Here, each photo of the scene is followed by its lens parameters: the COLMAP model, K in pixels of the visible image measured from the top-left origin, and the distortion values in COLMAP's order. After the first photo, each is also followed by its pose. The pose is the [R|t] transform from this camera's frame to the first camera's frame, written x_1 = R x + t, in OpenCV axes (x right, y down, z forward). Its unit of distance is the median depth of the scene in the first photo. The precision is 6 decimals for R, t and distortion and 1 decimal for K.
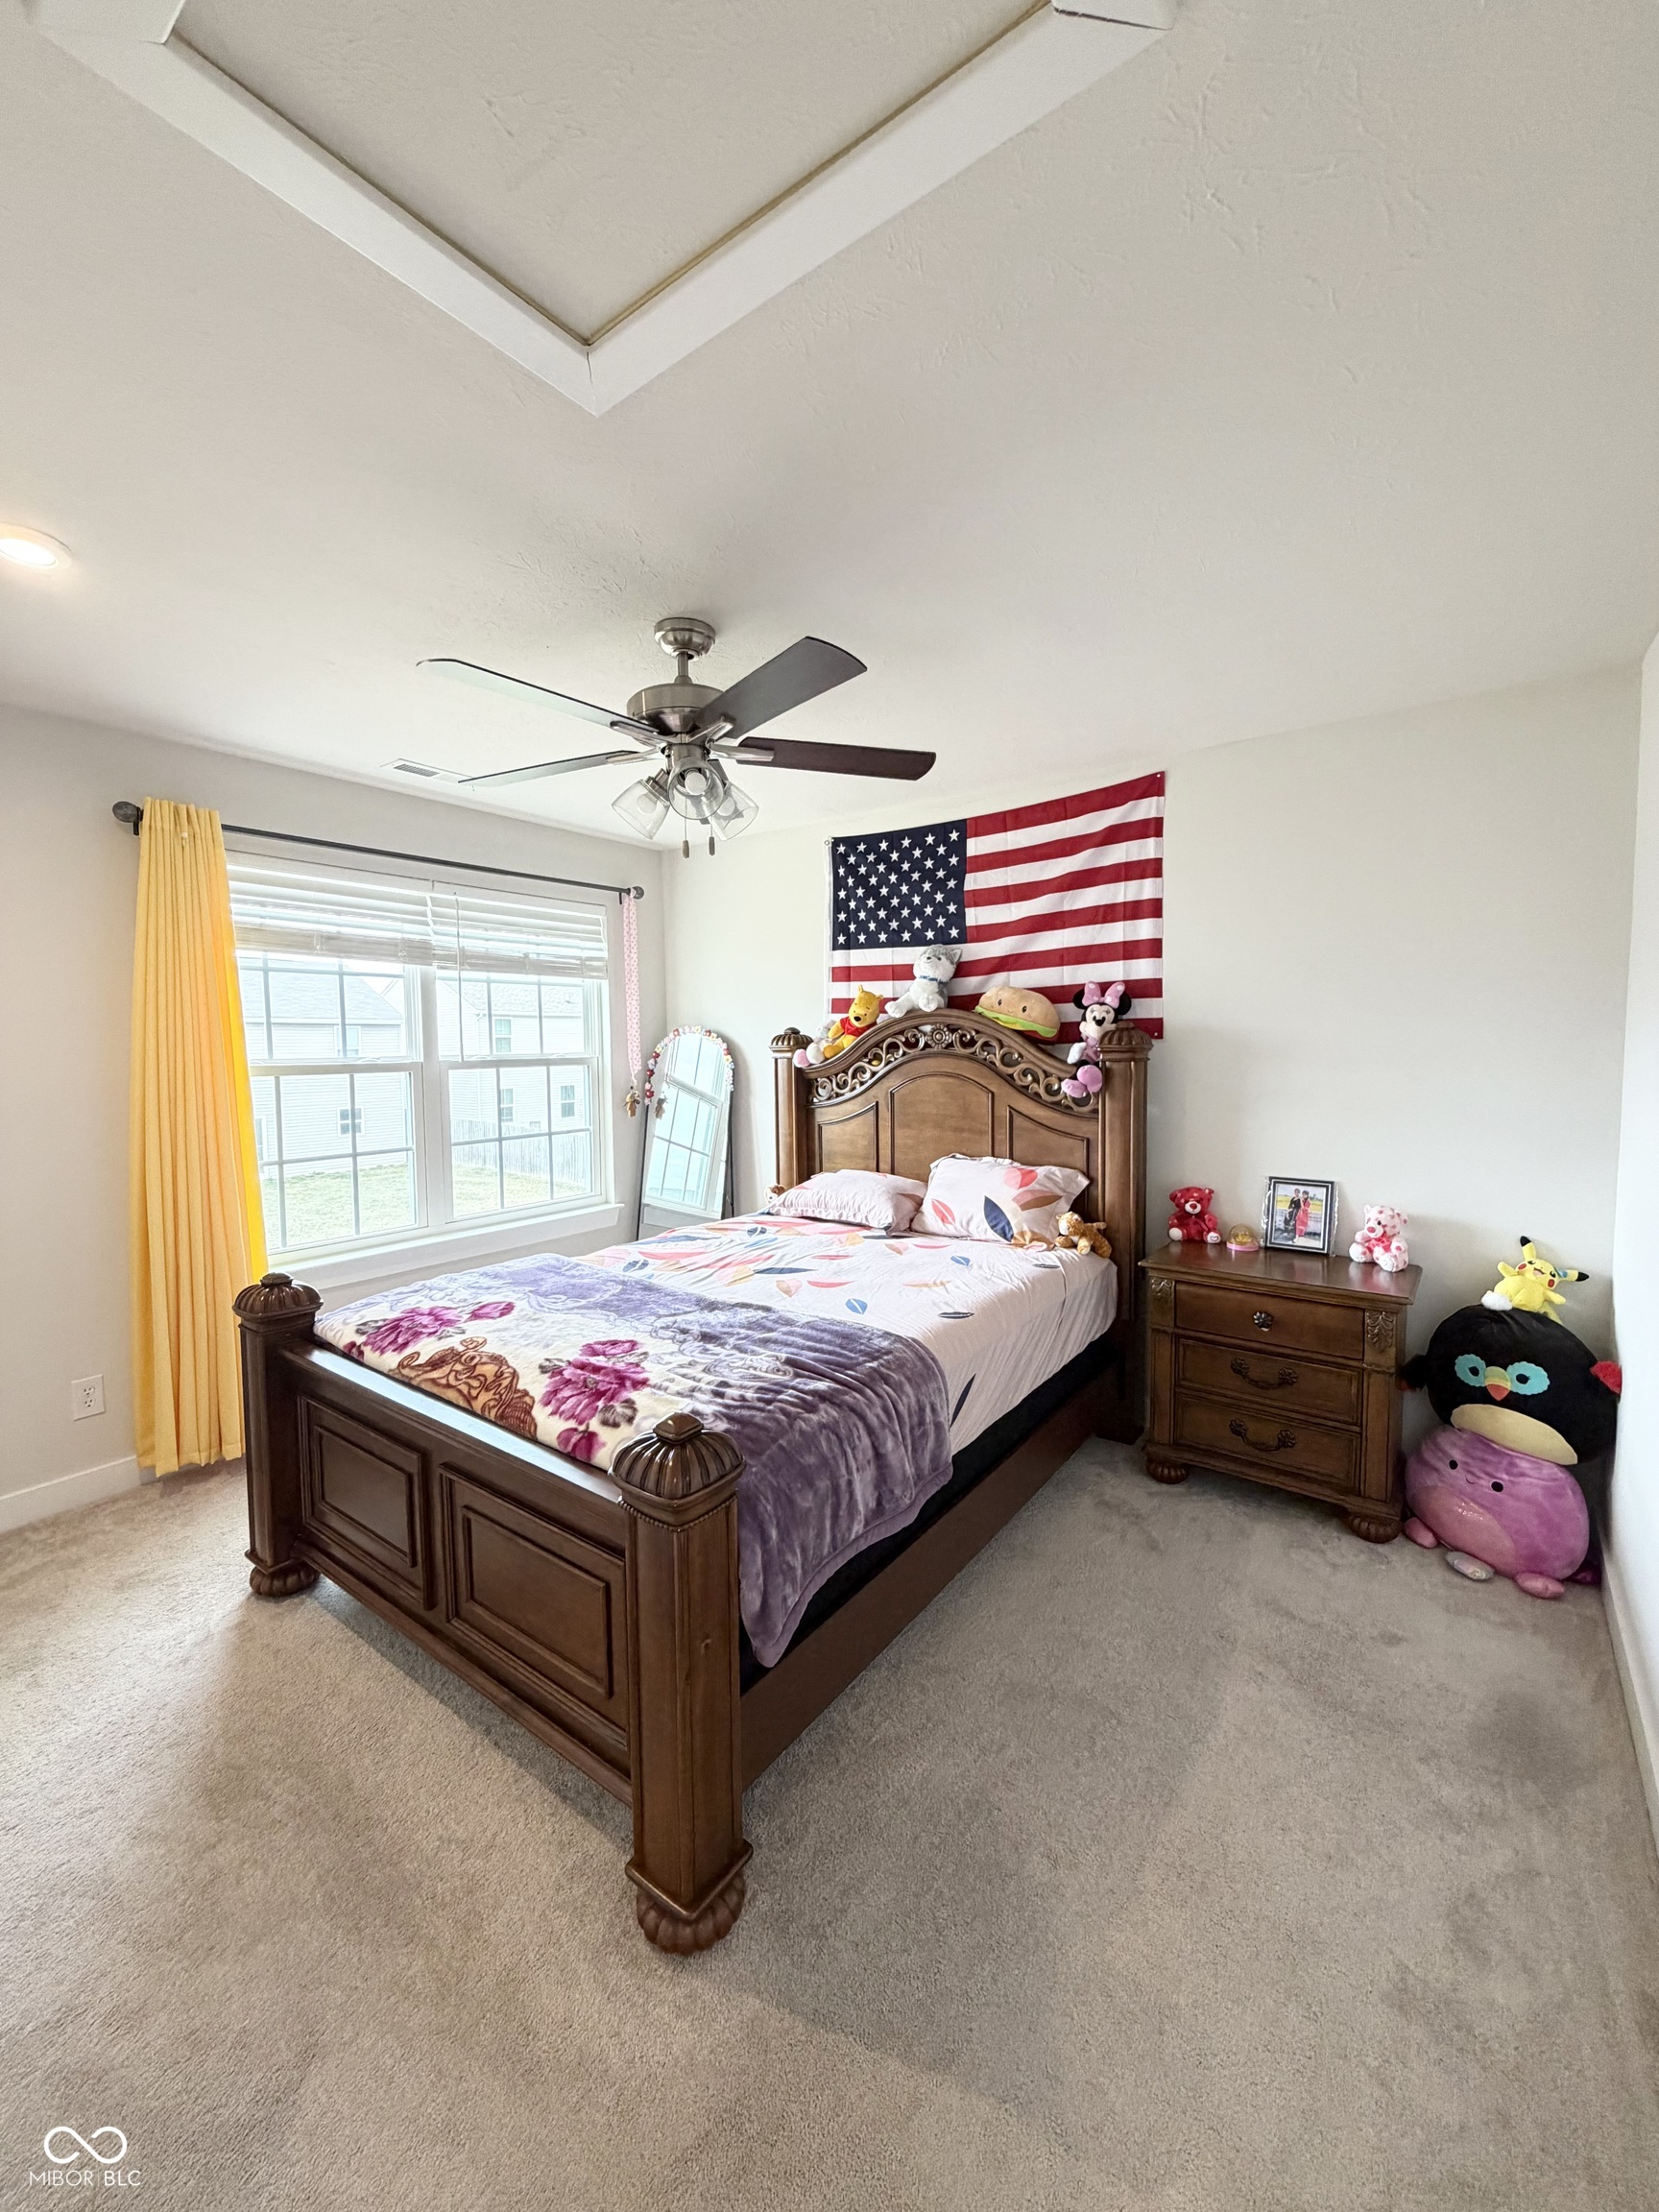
lens RADIAL K [[882.2, 0, 830.5], [0, 882.2, 1097.9], [0, 0, 1]] dist [0.001249, 0.000064]
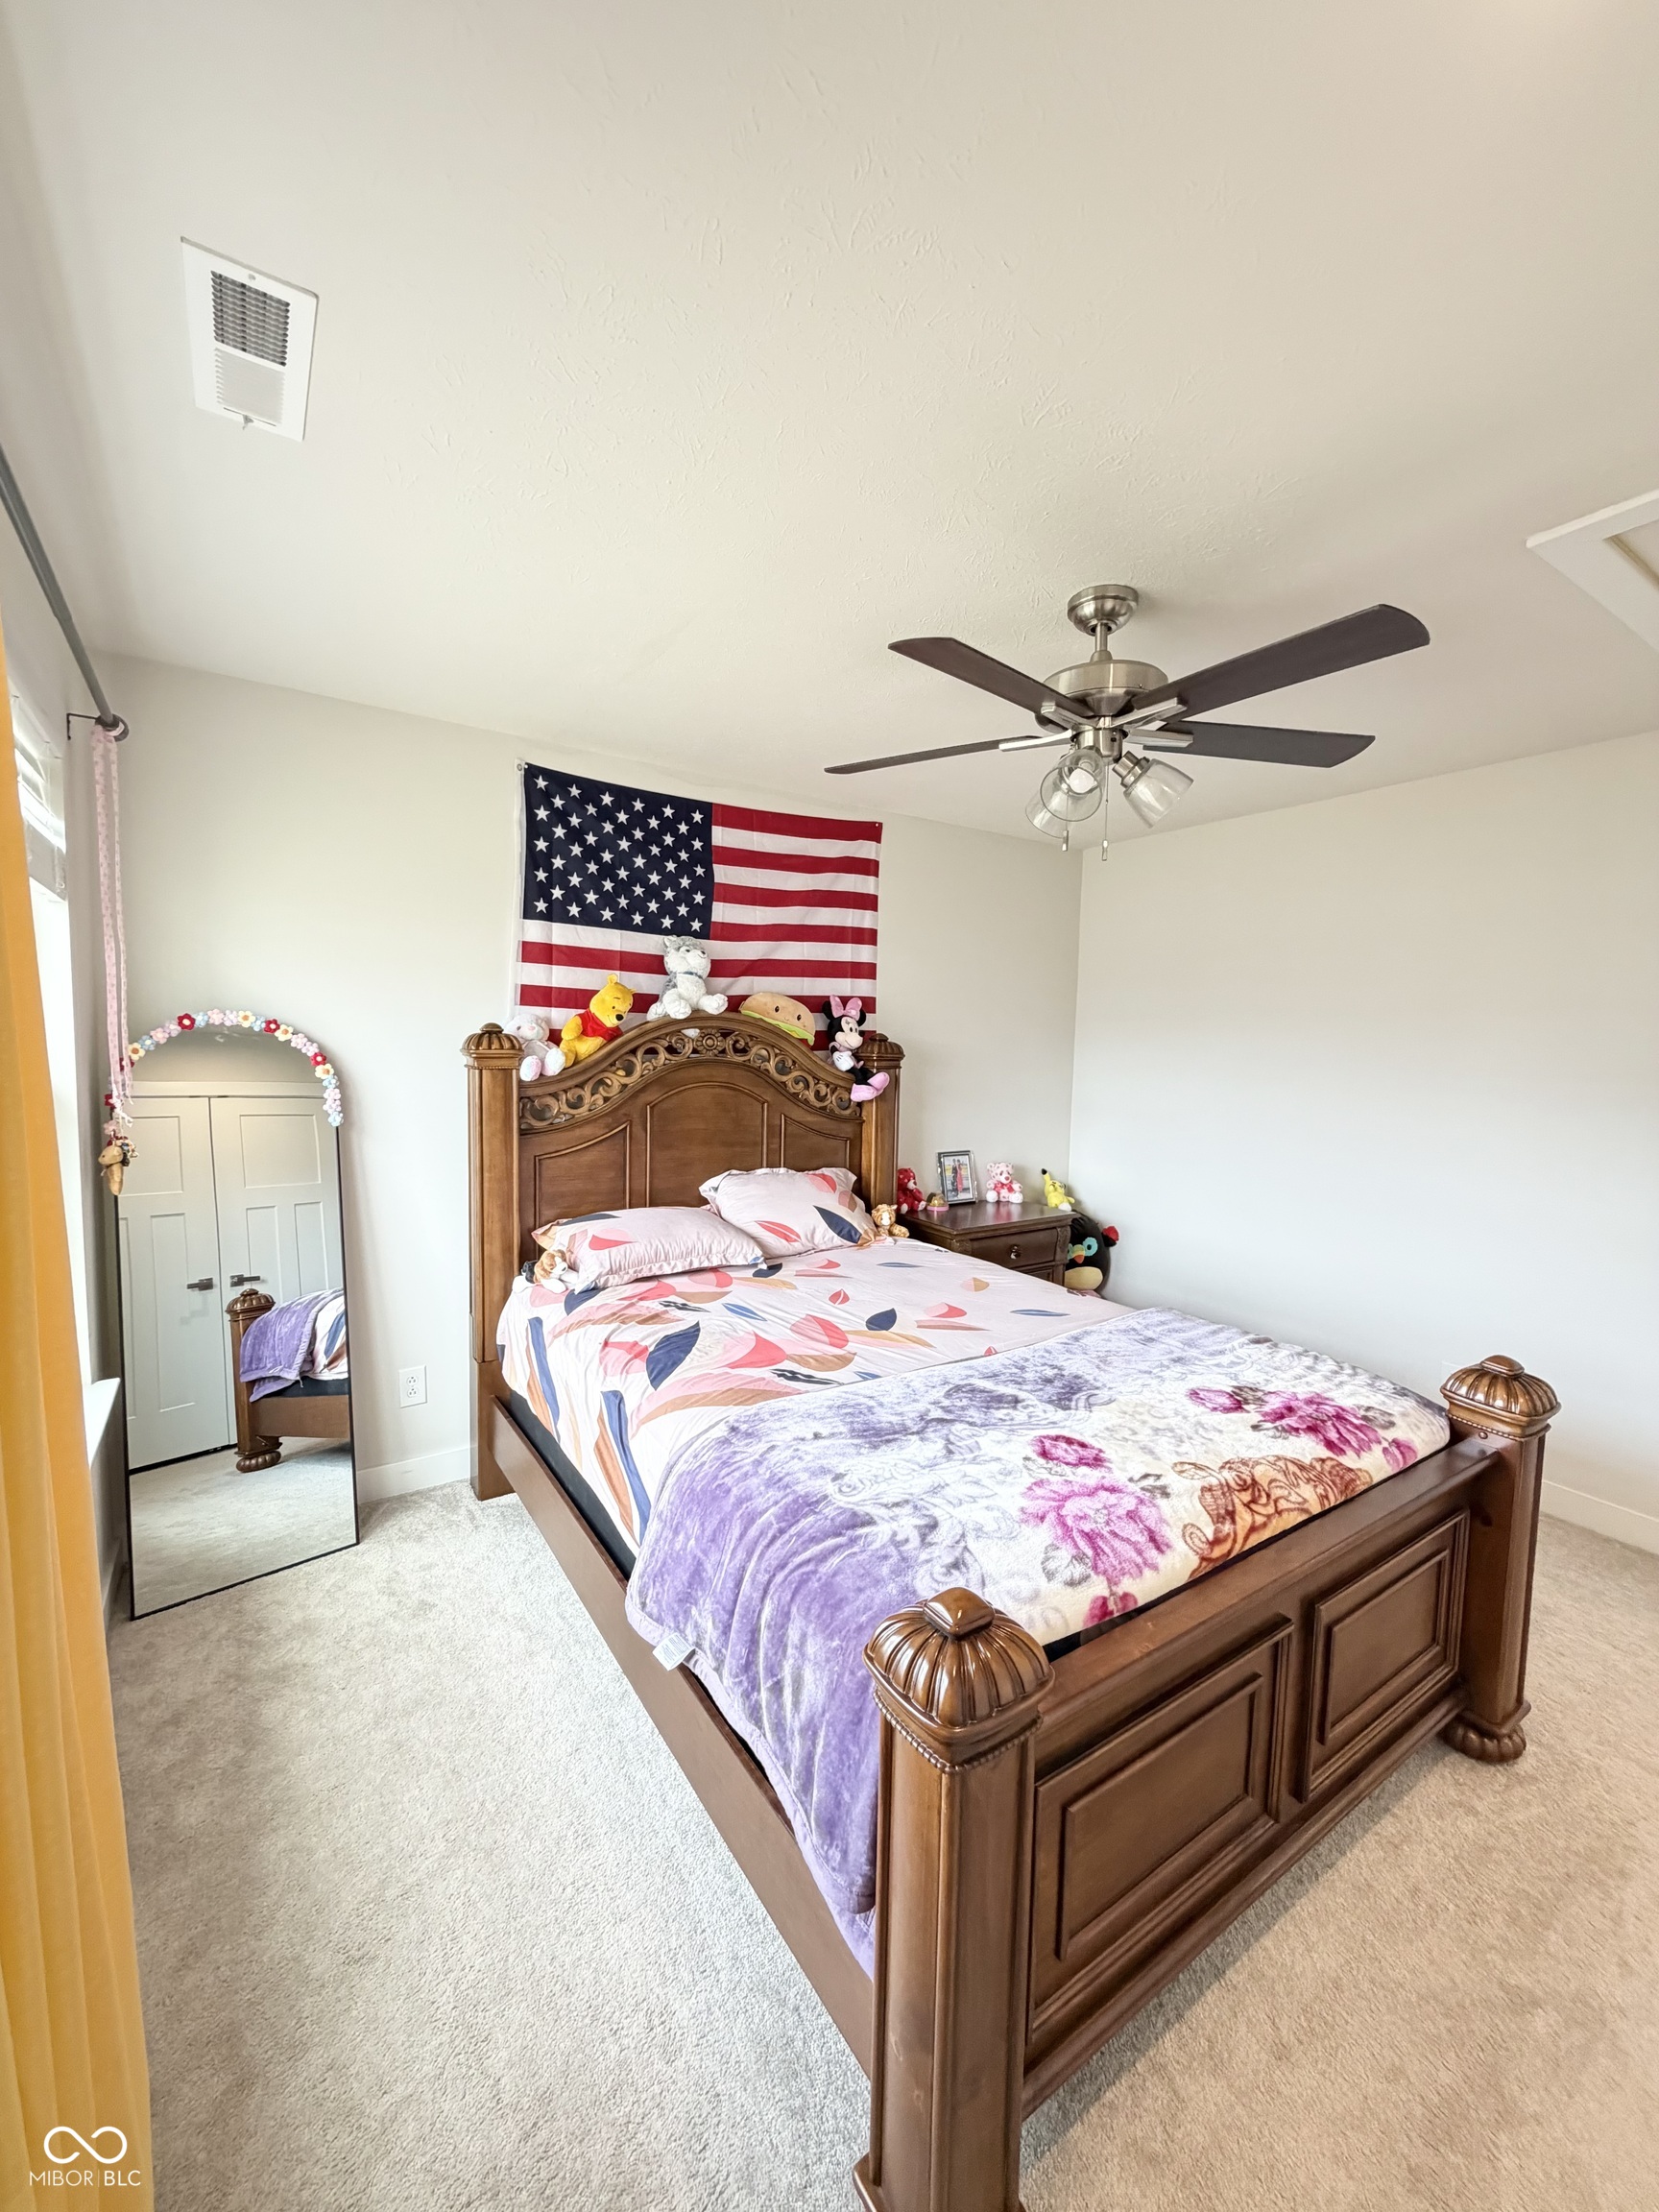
lens RADIAL K [[882.2, 0, 830.5], [0, 882.2, 1097.9], [0, 0, 1]] dist [0.001249, 0.000064]
pose [[0.336642, -0.050304, 0.940288, -0.692251], [0.036714, 0.998514, 0.040274, -0.045661], [-0.940917, 0.020963, 0.337988, 0.597649]]
